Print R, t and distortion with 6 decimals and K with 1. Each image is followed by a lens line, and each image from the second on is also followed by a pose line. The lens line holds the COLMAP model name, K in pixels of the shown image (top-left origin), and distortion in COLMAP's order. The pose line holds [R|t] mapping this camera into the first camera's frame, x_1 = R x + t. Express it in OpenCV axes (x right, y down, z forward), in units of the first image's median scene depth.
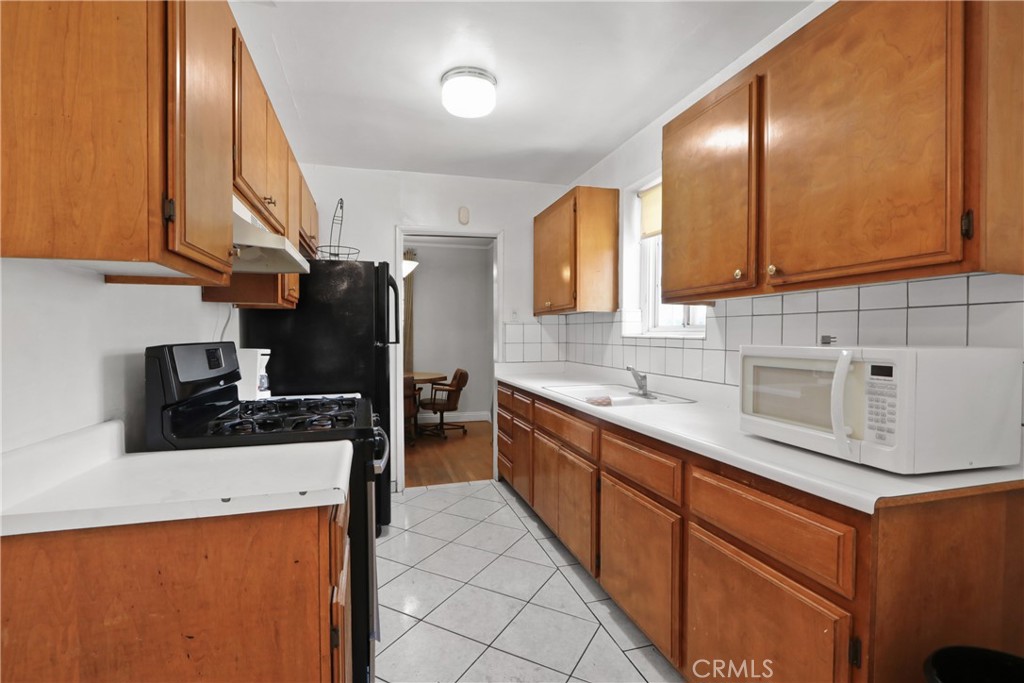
lens RADIAL K [[470.8, 0, 512.9], [0, 470.8, 340.0], [0, 0, 1]] dist [-0.015203, -0.000027]
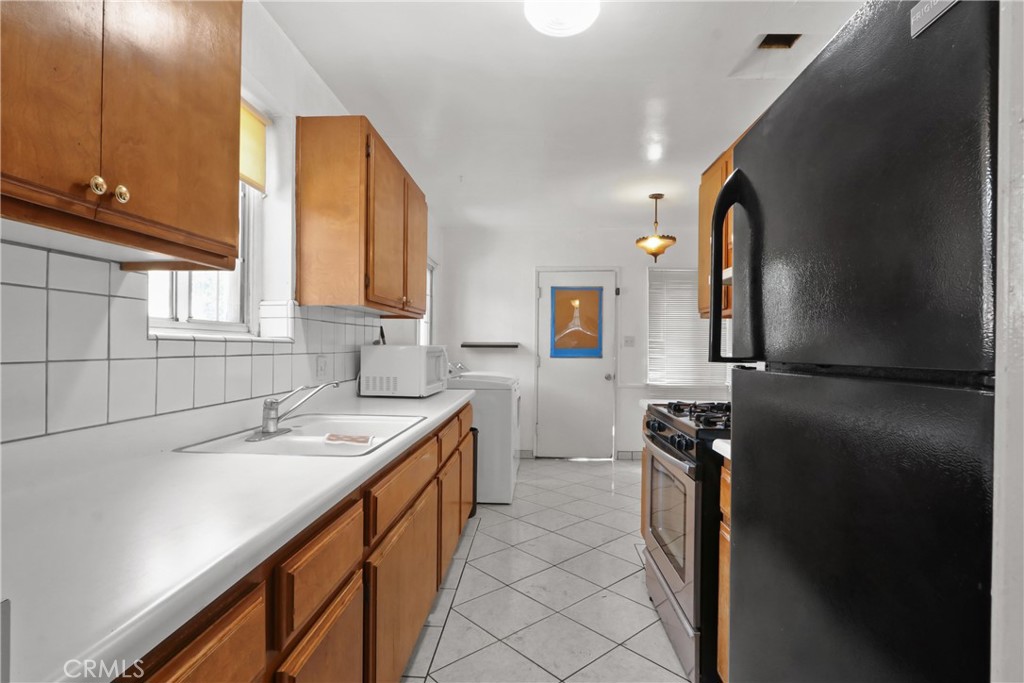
lens RADIAL K [[526.2, 0, 515.6], [0, 526.2, 342.1], [0, 0, 1]] dist [0.000085, 0.000001]
pose [[-0.946937, -0.010533, 0.321246, -0.261718], [-0.007713, 0.999920, 0.010052, -0.012289], [-0.321326, 0.007041, -0.946943, 1.633608]]
